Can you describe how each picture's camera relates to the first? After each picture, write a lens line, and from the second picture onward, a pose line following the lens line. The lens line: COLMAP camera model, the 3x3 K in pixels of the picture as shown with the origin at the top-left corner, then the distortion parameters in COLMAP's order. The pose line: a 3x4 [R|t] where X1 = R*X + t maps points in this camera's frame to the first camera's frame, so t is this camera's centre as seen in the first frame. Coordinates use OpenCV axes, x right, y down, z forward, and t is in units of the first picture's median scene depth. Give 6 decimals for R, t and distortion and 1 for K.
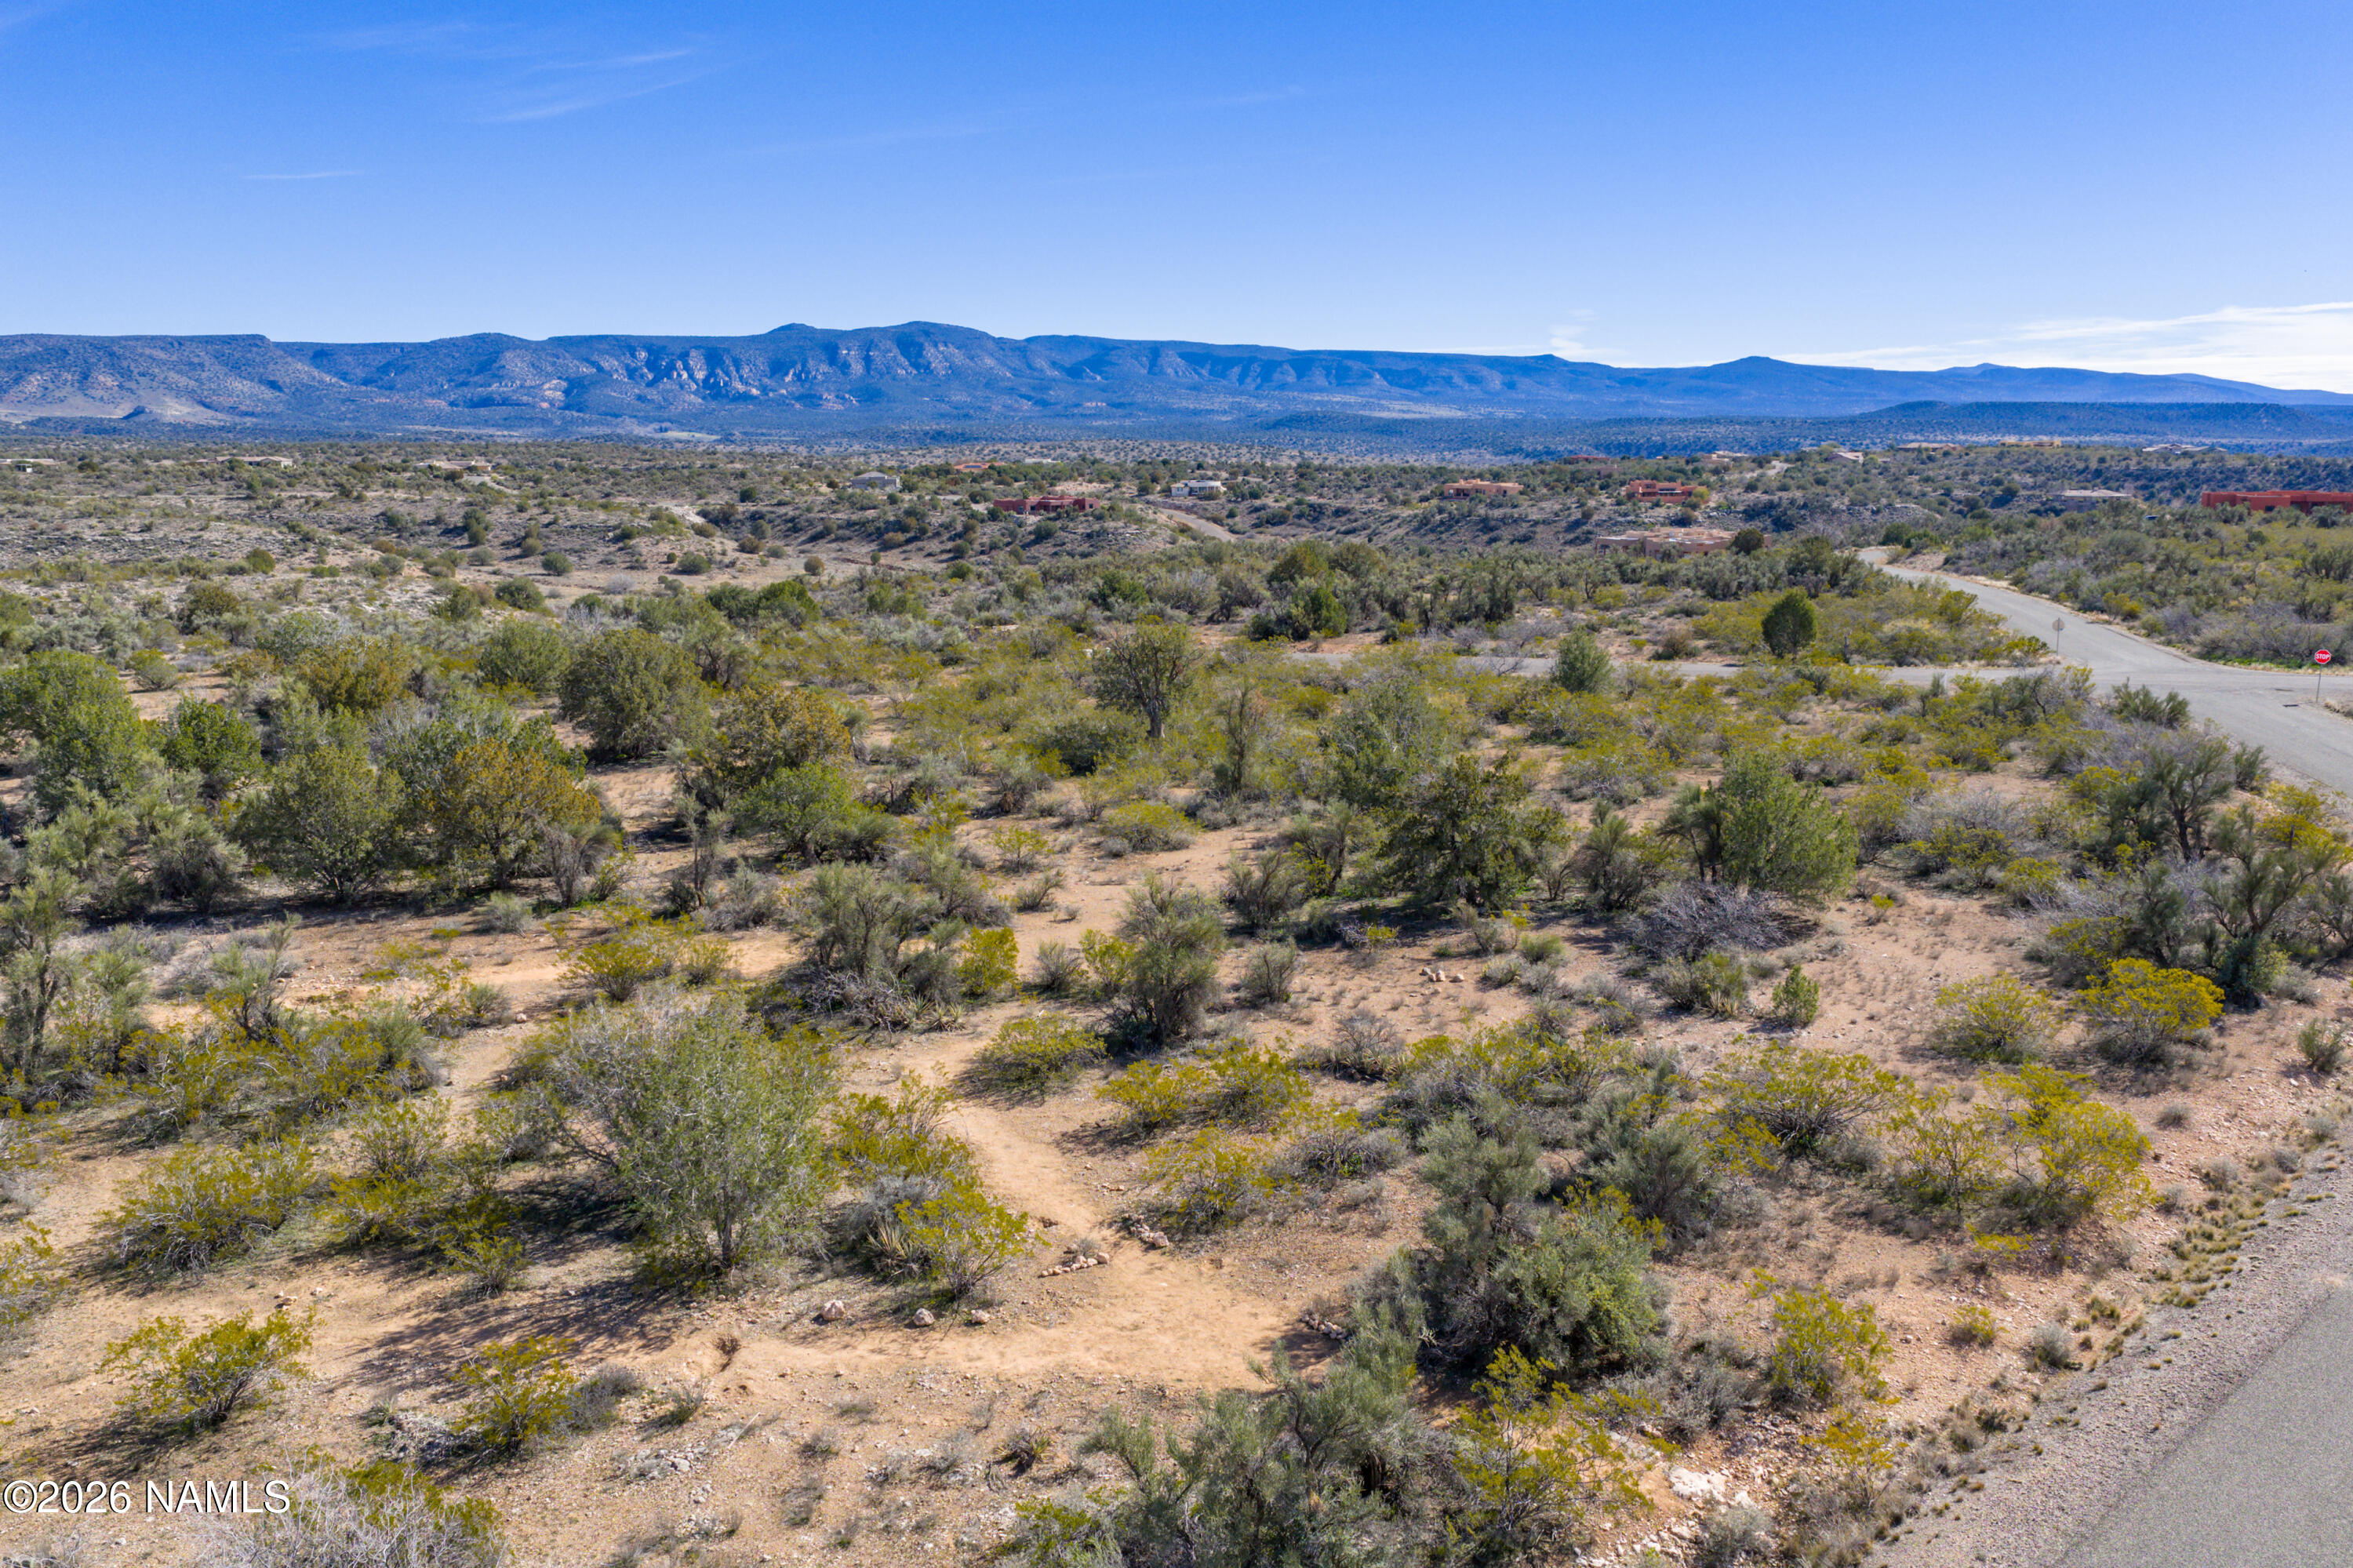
lens RADIAL K [[1883.8, 0, 1176.5], [0, 1883.8, 784.0], [0, 0, 1]] dist [0.045541, -0.112346]
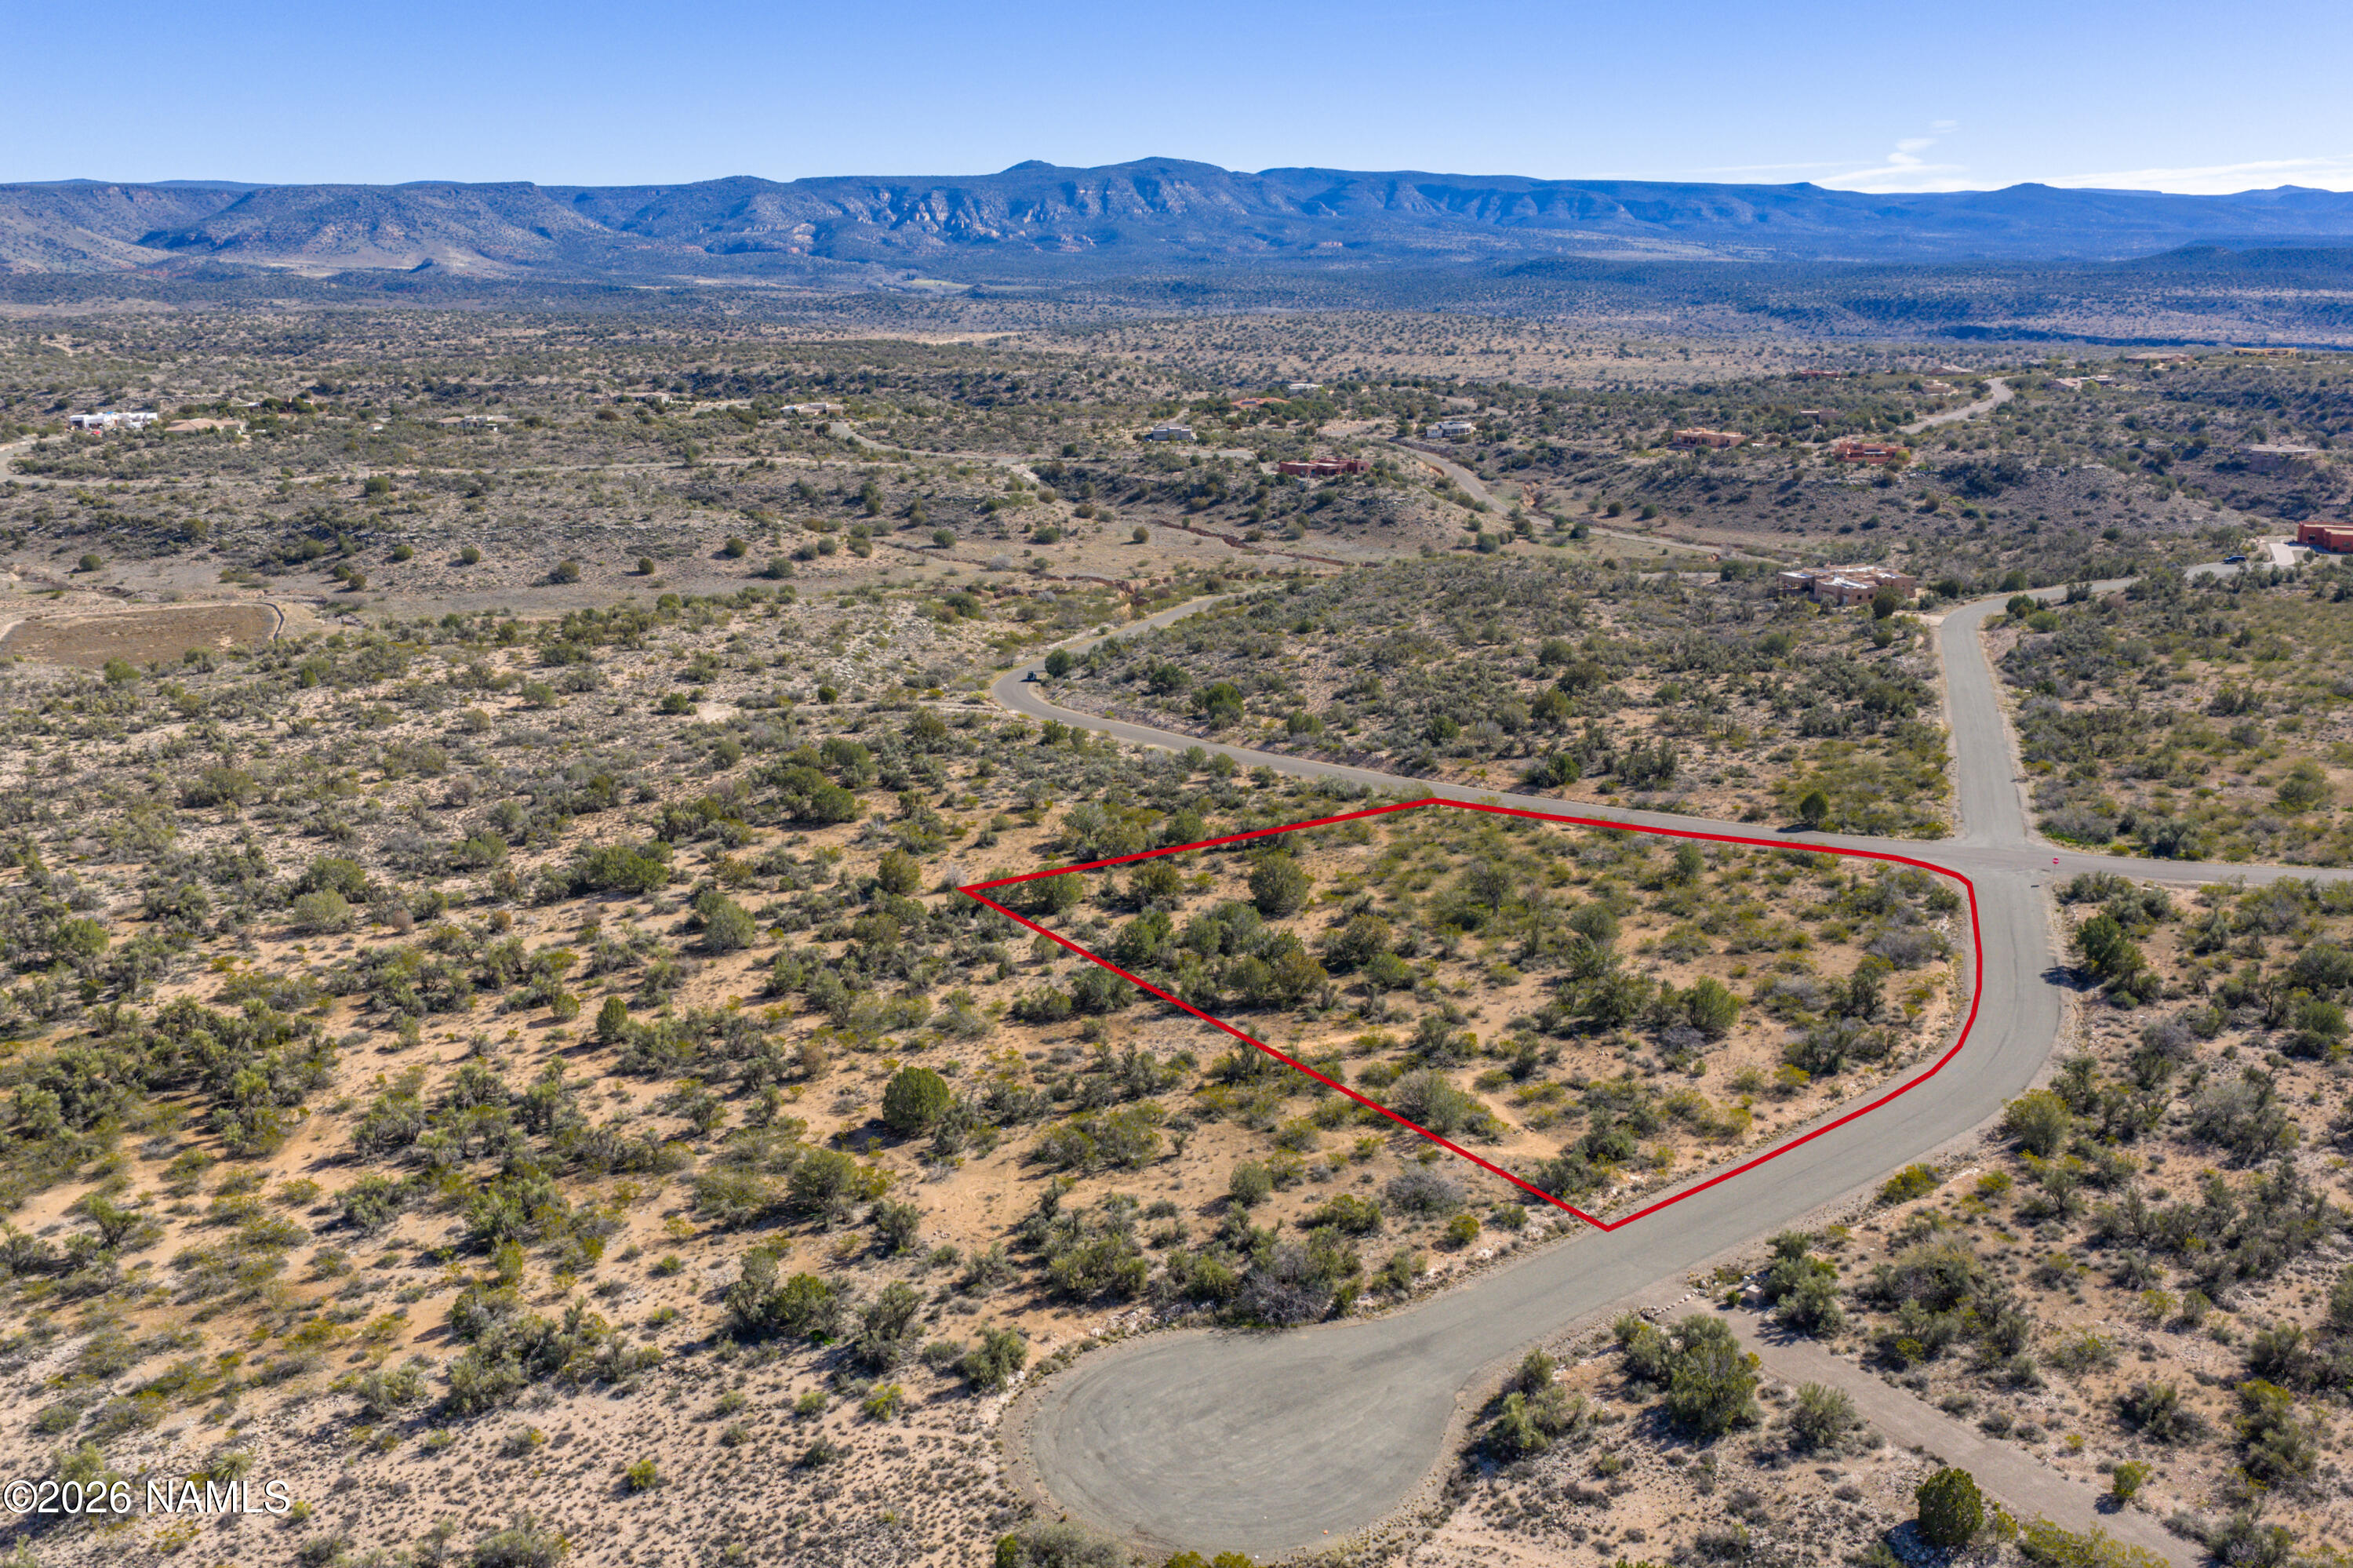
lens RADIAL K [[1952.5, 0, 1176.5], [0, 1952.5, 784.0], [0, 0, 1]] dist [0.008910, -0.016122]
pose [[0.993783, 0.027113, -0.107983, -0.020329], [-0.016909, 0.995398, 0.094318, -0.055339], [0.110043, -0.091906, 0.989668, -0.200351]]
